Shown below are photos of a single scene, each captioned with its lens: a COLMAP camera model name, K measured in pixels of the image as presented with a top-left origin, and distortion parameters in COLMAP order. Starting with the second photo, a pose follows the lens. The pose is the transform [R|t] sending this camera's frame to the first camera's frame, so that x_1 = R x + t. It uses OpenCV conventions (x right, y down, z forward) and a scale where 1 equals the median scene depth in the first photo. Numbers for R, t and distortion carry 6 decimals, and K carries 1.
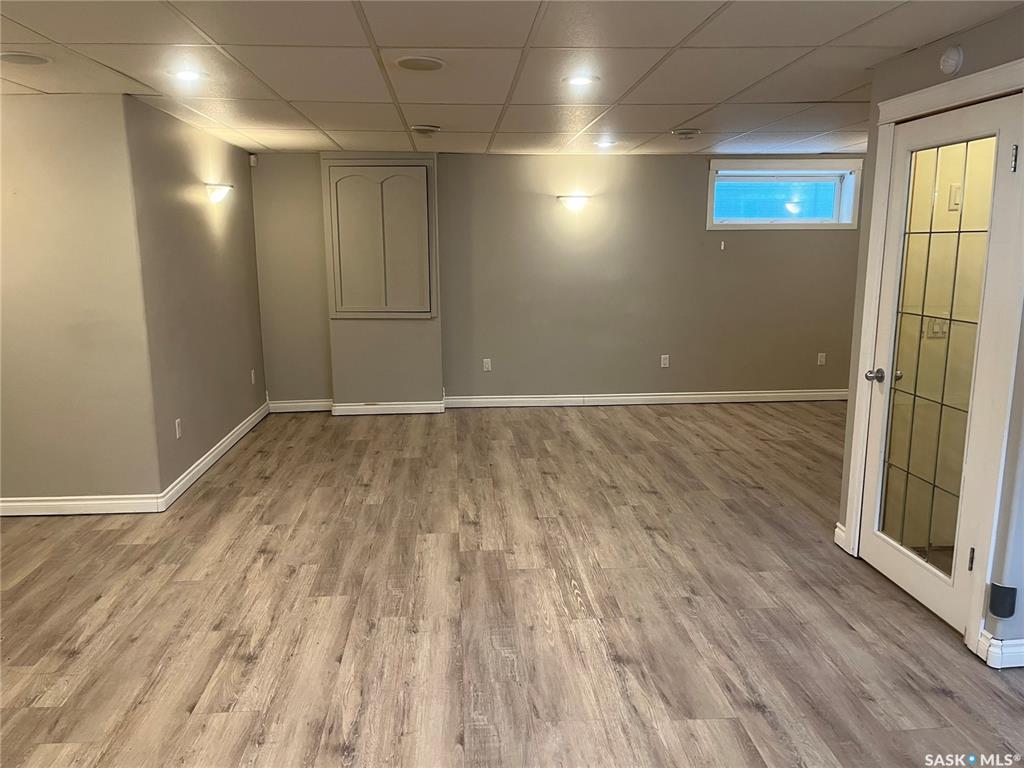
lens RADIAL K [[772.9, 0, 511.4], [0, 772.9, 384.4], [0, 0, 1]] dist [0.044598, -0.056551]
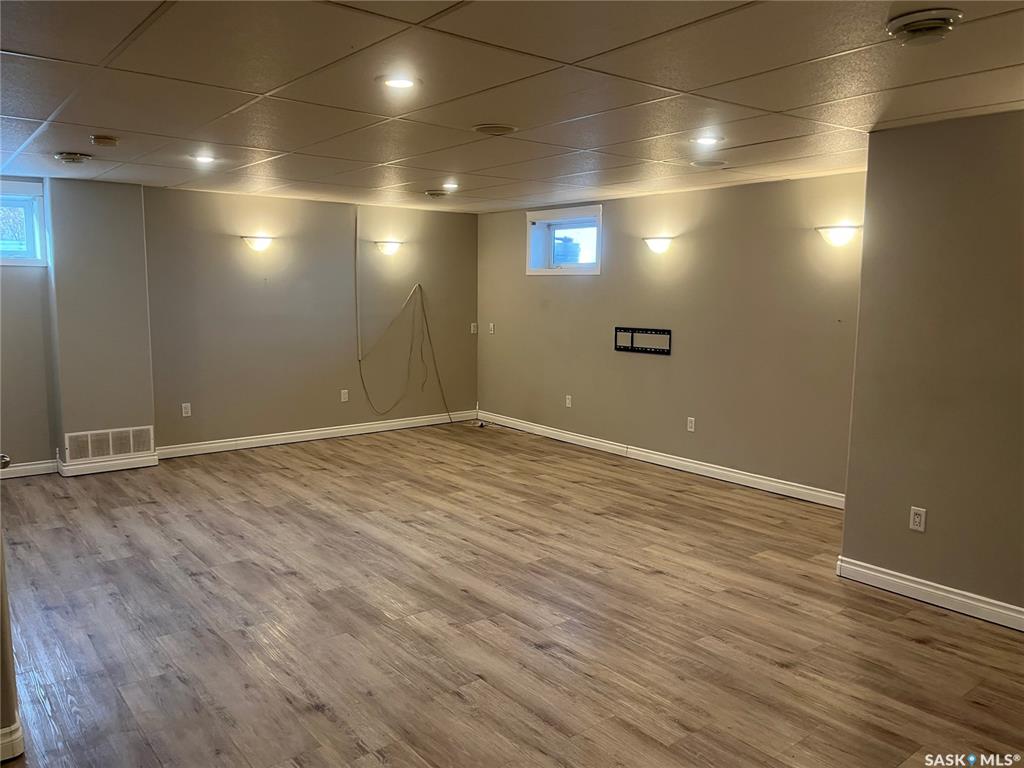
lens RADIAL K [[772.9, 0, 526.4], [0, 772.9, 372.8], [0, 0, 1]] dist [0.044598, -0.056551]
pose [[-0.819736, 0.061122, -0.569471, 0.410823], [-0.108476, 0.959725, 0.259156, -0.297502], [0.562375, 0.274213, -0.780091, 1.605611]]
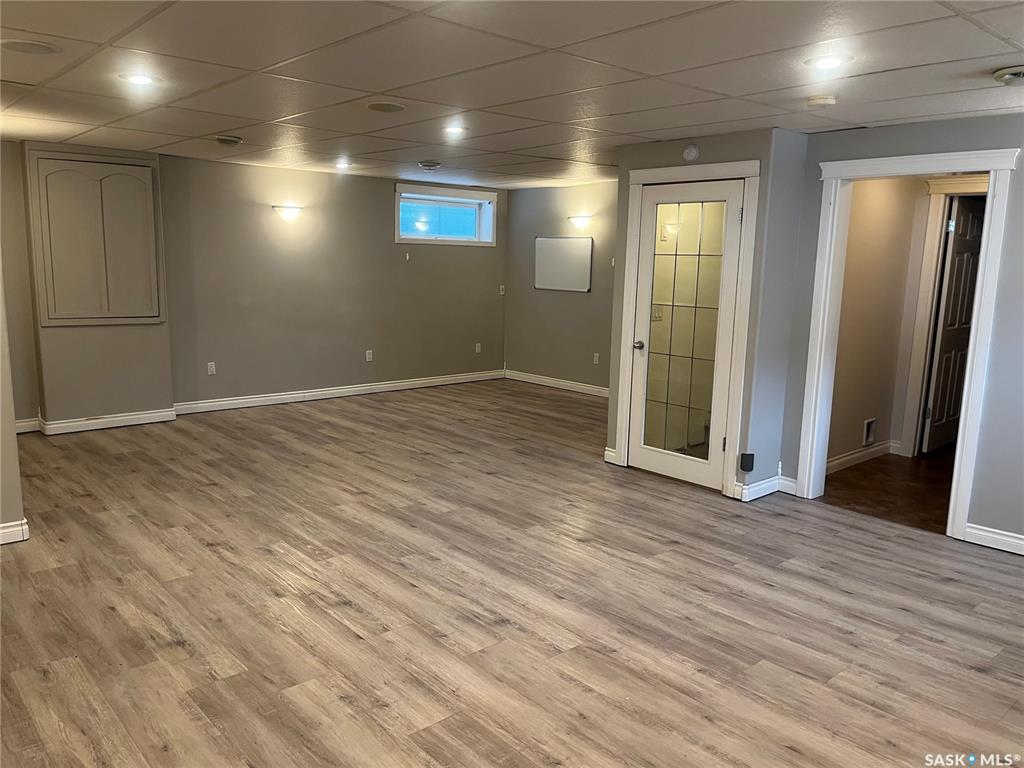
lens RADIAL K [[772.9, 0, 510.0], [0, 772.9, 387.7], [0, 0, 1]] dist [0.044598, -0.056551]
pose [[0.796681, -0.078526, 0.599277, -0.587032], [0.081556, 0.996423, 0.022145, 0.015504], [-0.598873, 0.031232, 0.800235, -0.071291]]
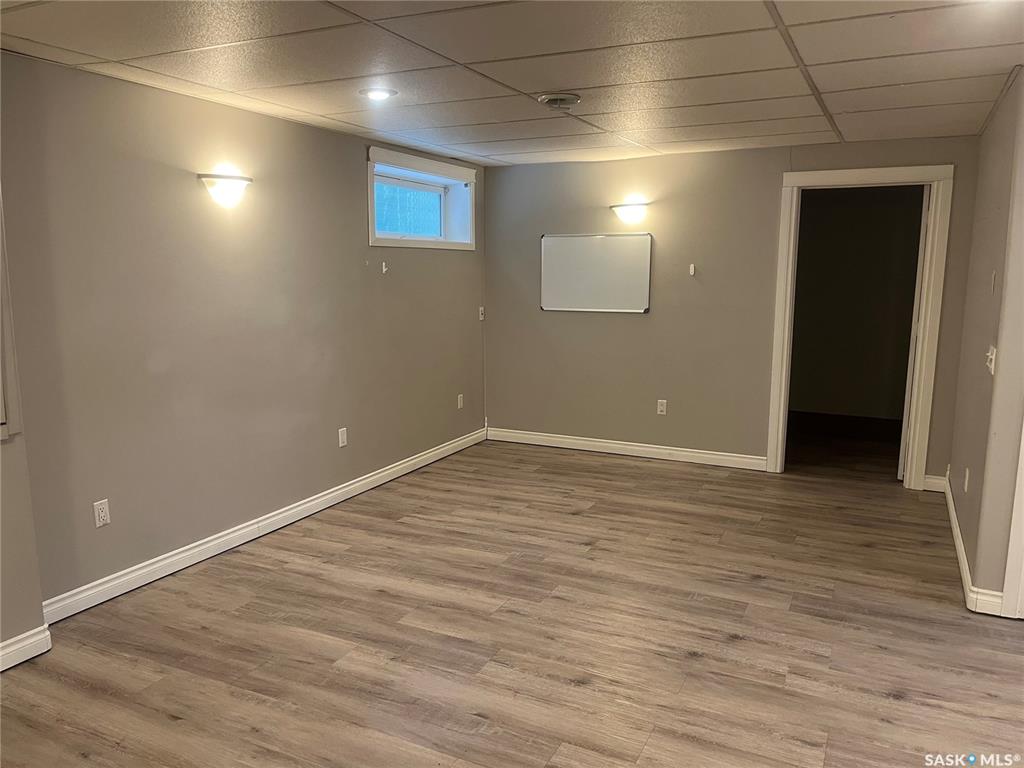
lens RADIAL K [[772.9, 0, 503.7], [0, 772.9, 388.9], [0, 0, 1]] dist [0.044598, -0.056551]
pose [[0.508535, -0.129564, 0.851238, -0.542799], [0.146435, 0.987226, 0.062782, -0.168933], [-0.848498, 0.092724, 0.521012, 0.947573]]
